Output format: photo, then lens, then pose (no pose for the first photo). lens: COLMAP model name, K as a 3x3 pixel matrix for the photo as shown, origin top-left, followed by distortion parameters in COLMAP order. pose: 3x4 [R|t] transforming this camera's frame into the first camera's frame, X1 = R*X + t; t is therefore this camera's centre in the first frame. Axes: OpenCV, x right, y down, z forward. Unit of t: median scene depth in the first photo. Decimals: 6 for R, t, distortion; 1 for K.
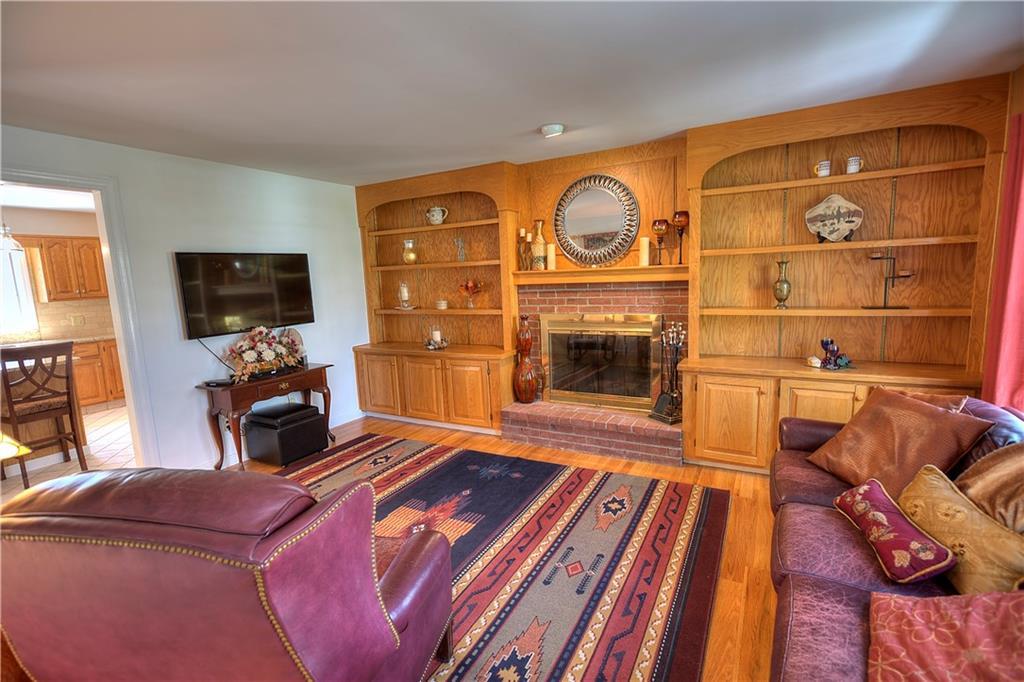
lens RADIAL K [[467.9, 0, 505.5], [0, 467.9, 339.5], [0, 0, 1]] dist [-0.006025, 0.001100]
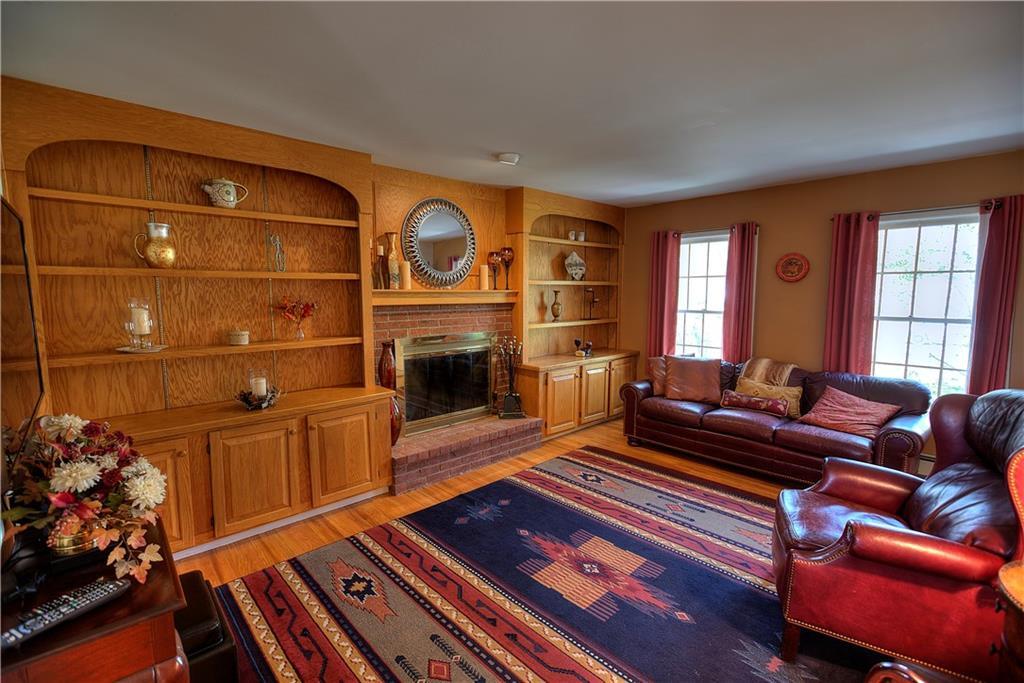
lens RADIAL K [[467.9, 0, 493.4], [0, 467.9, 343.2], [0, 0, 1]] dist [-0.006025, 0.001100]
pose [[0.320255, -0.061575, 0.945328, -0.774051], [0.122973, 0.992144, 0.022963, -0.049542], [-0.939316, 0.108896, 0.325311, 0.606587]]
